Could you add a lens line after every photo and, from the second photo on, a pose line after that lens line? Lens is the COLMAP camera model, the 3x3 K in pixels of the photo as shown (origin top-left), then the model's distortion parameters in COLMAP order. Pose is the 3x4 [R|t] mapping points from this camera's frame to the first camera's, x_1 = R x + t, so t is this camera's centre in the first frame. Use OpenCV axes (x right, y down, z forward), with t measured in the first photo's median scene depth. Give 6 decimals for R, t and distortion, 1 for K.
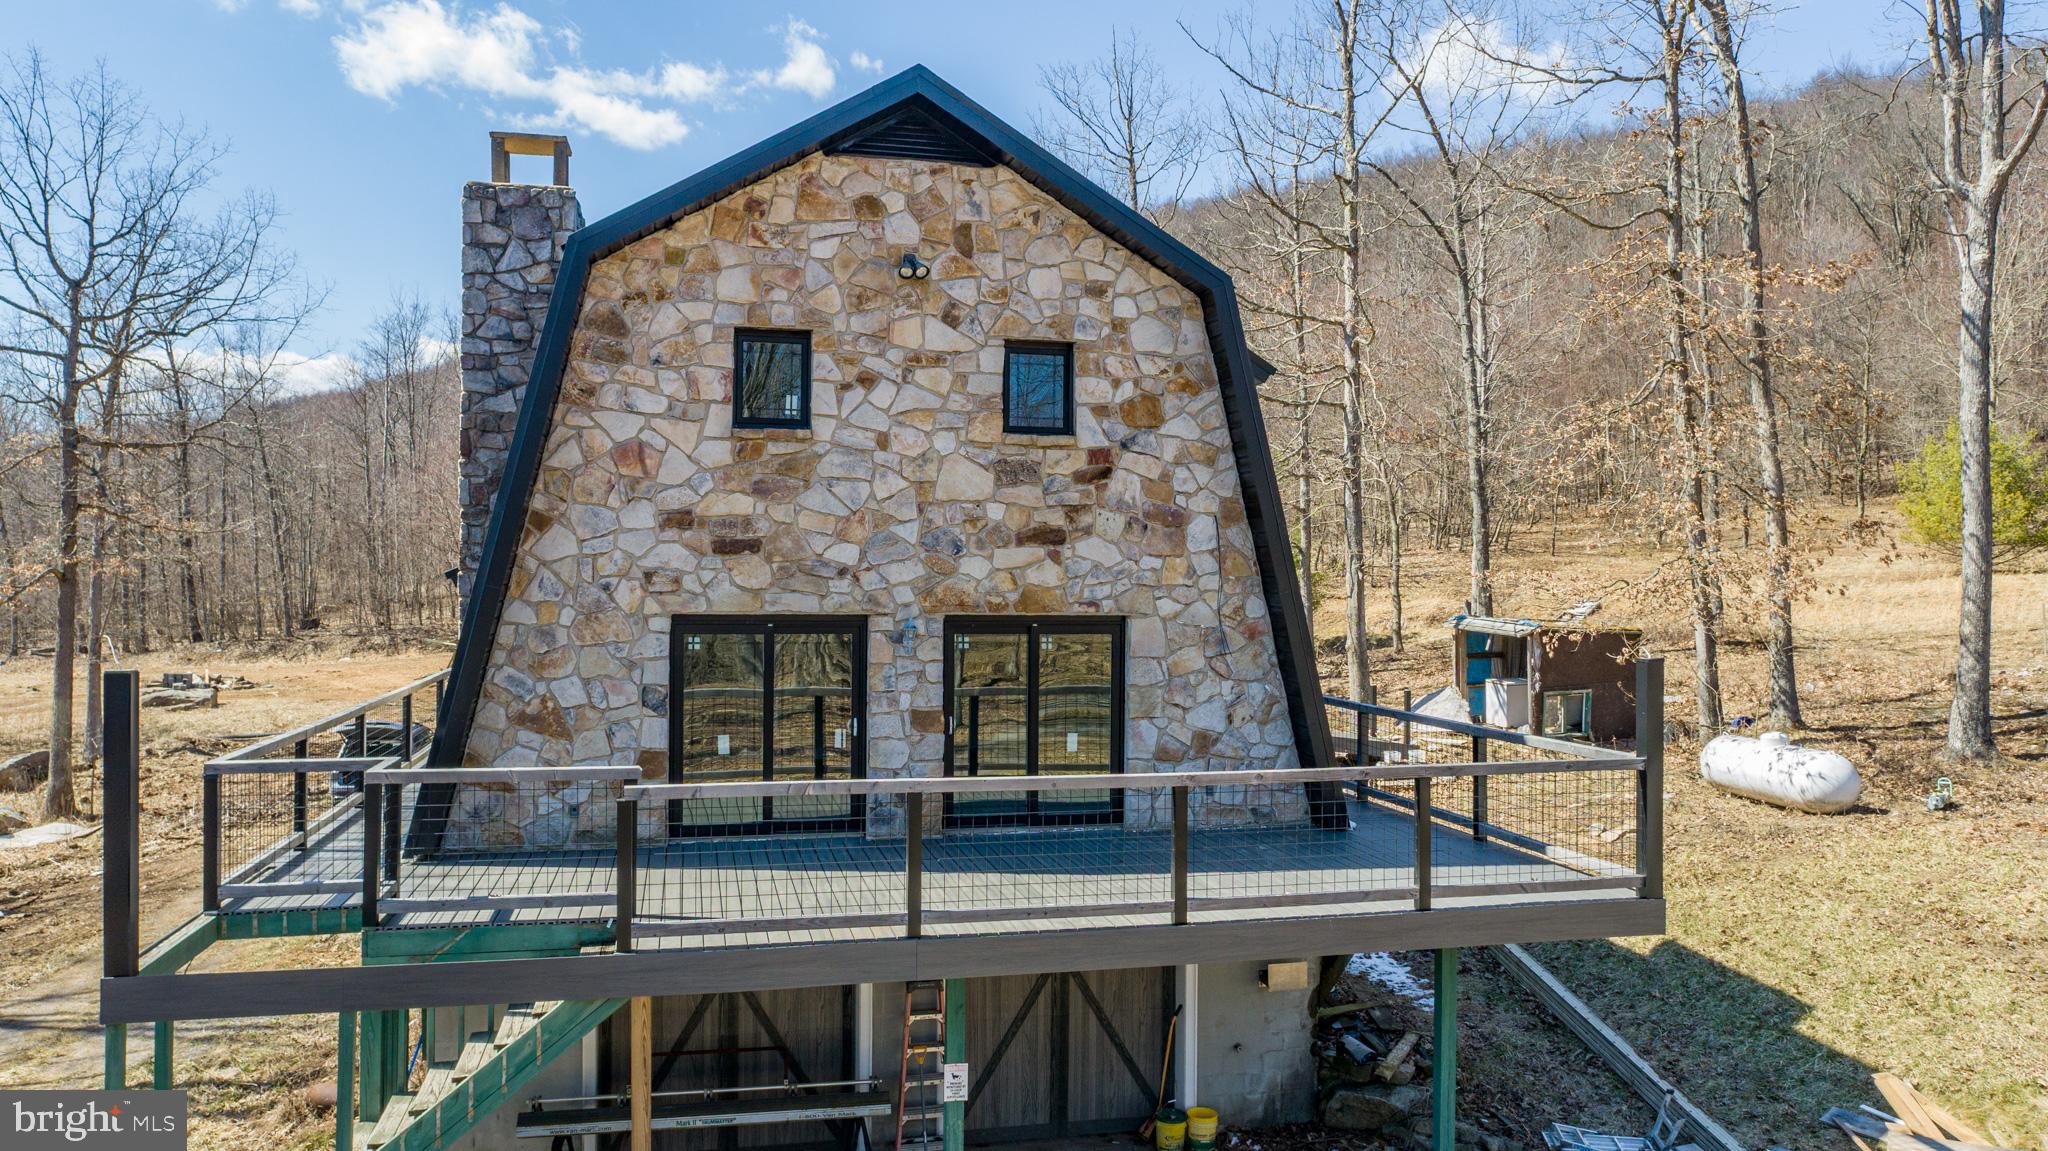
lens RADIAL K [[1407.0, 0, 975.6], [0, 1407.0, 560.9], [0, 0, 1]] dist [-0.006734, 0.010975]
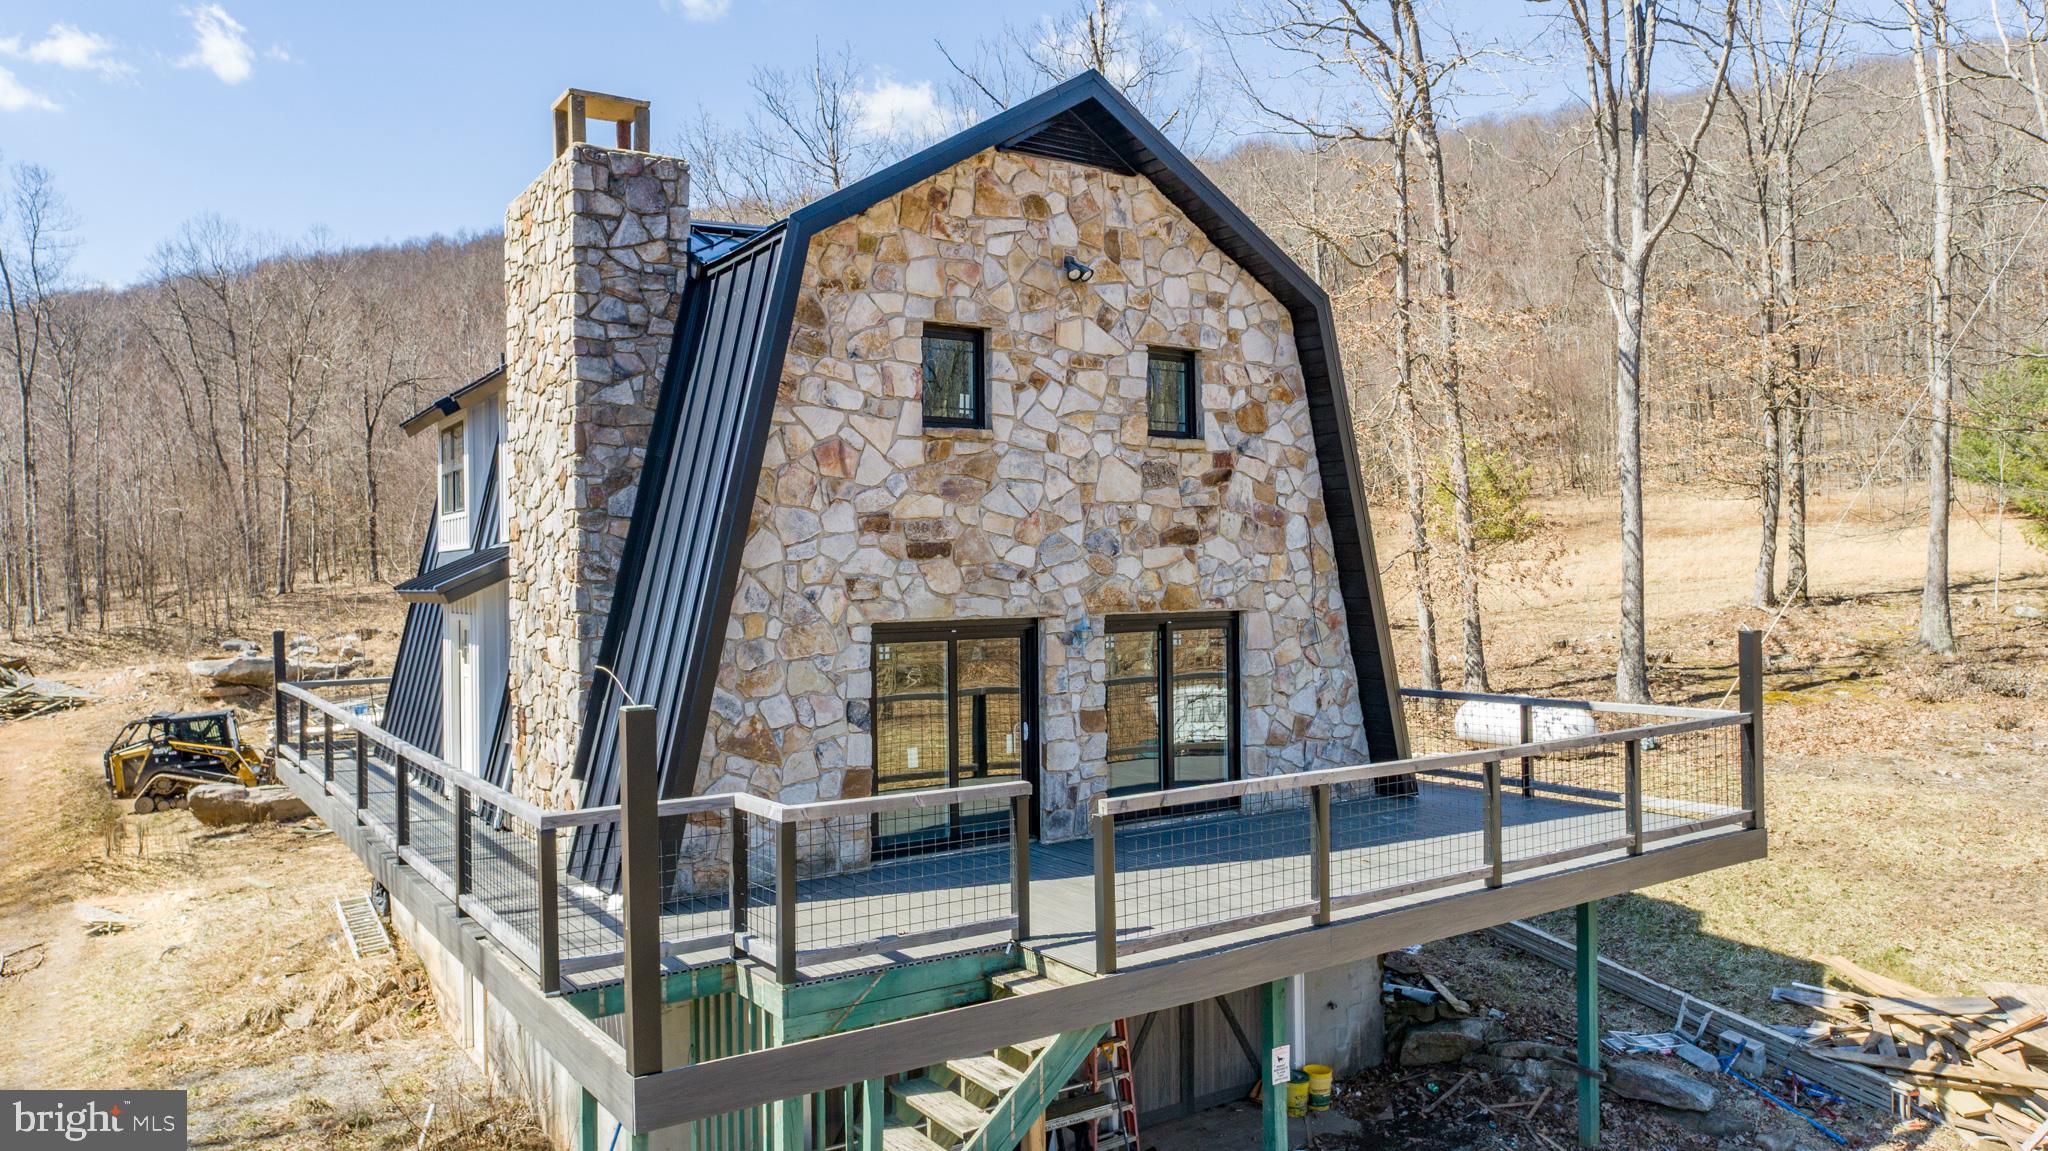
lens RADIAL K [[1407.0, 0, 1005.4], [0, 1407.0, 556.6], [0, 0, 1]] dist [-0.006734, 0.010975]
pose [[0.927875, -0.017413, 0.372483, -0.462999], [0.020602, 0.999777, -0.004583, -0.000401], [-0.372321, 0.011926, 0.928028, 0.087409]]
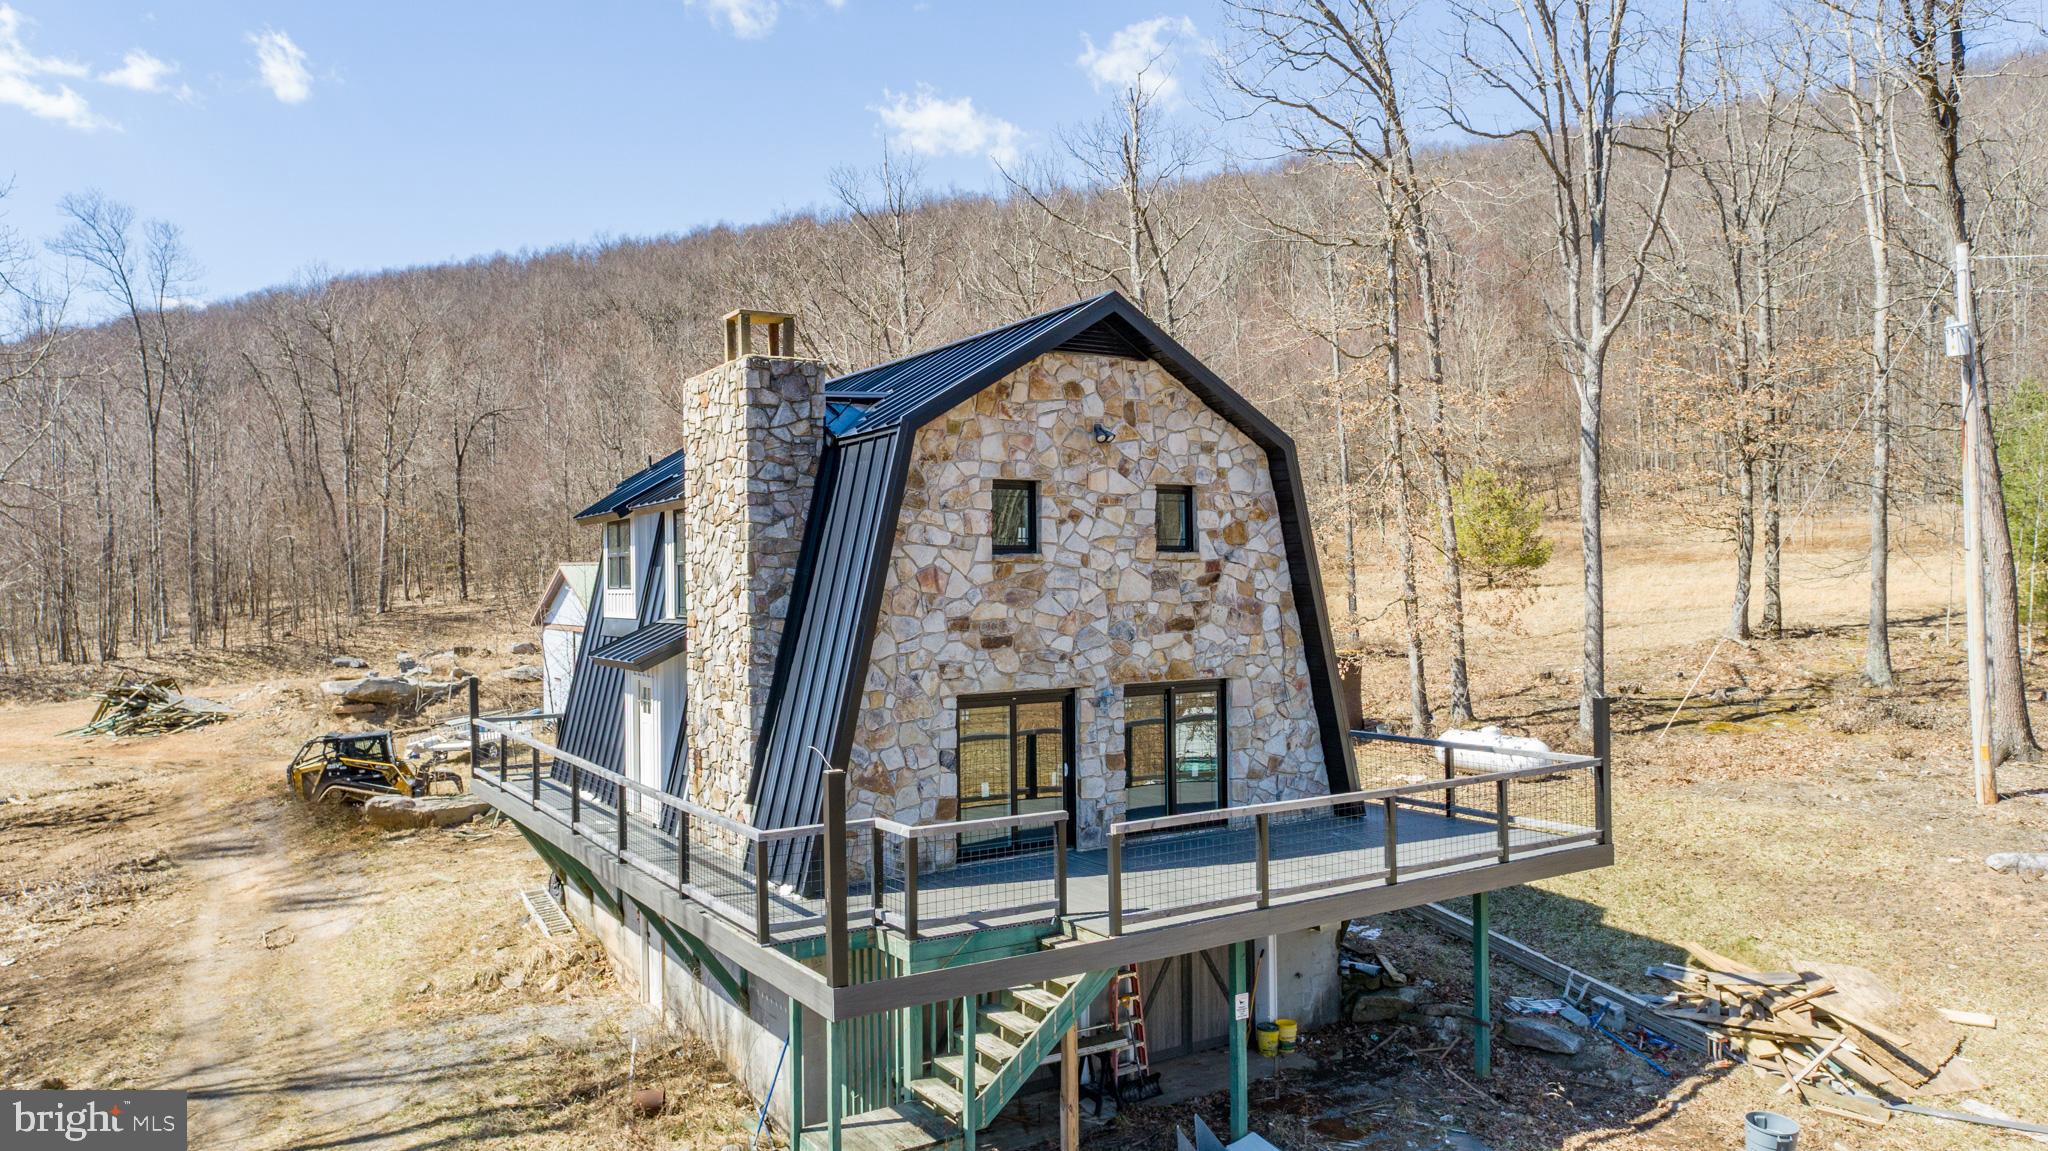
lens RADIAL K [[1407.0, 0, 1005.0], [0, 1407.0, 555.3], [0, 0, 1]] dist [-0.006734, 0.010975]
pose [[0.940090, -0.016406, 0.340530, -0.599318], [0.020792, 0.999741, -0.009236, -0.077999], [-0.340291, 0.015763, 0.940188, -0.261692]]
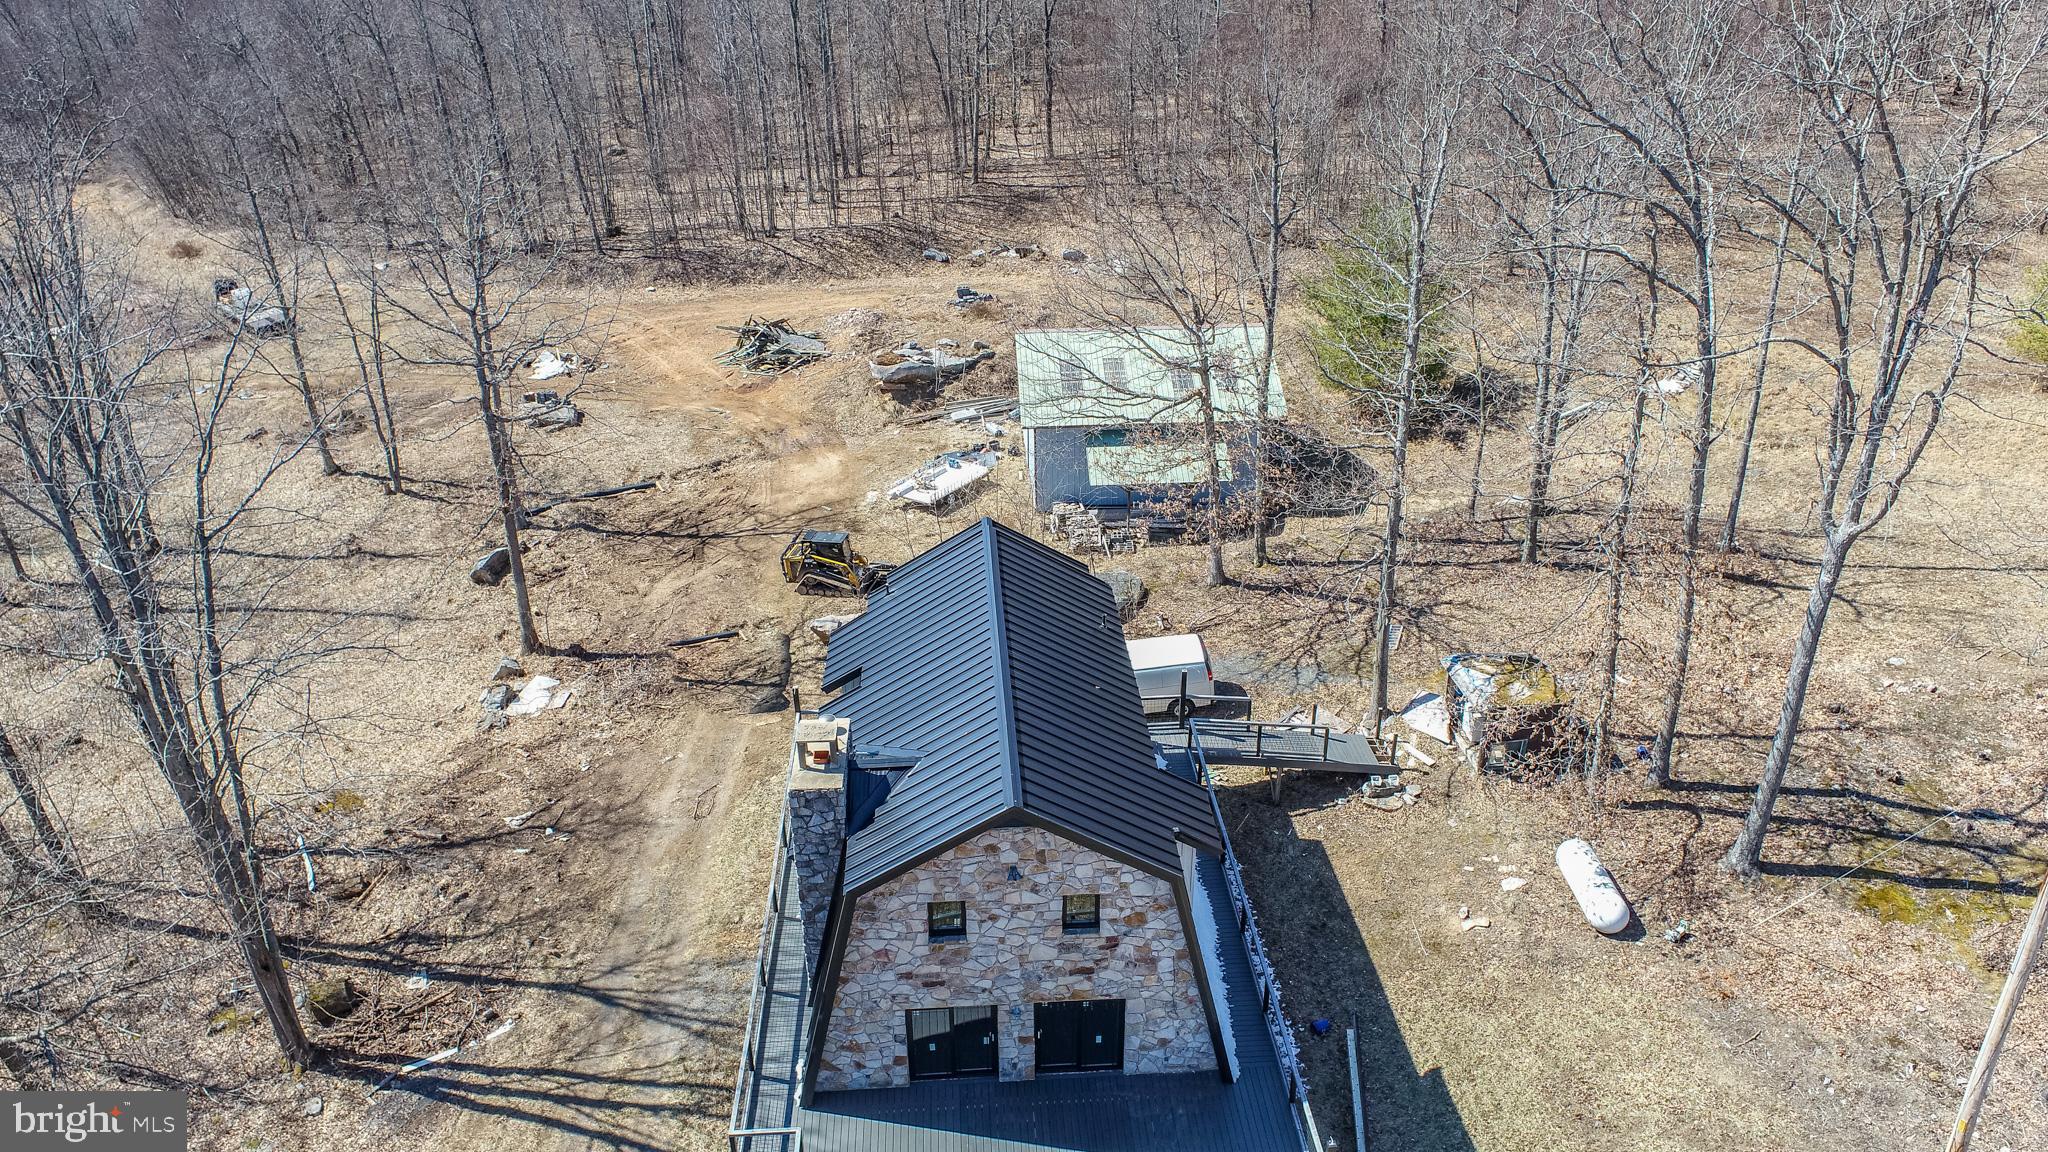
lens RADIAL K [[1407.0, 0, 991.5], [0, 1407.0, 554.0], [0, 0, 1]] dist [-0.006734, 0.010975]
pose [[0.986974, 0.043070, -0.155010, 0.208006], [0.030990, 0.894560, 0.445873, -1.475139], [0.157869, -0.444868, 0.881572, -0.541942]]
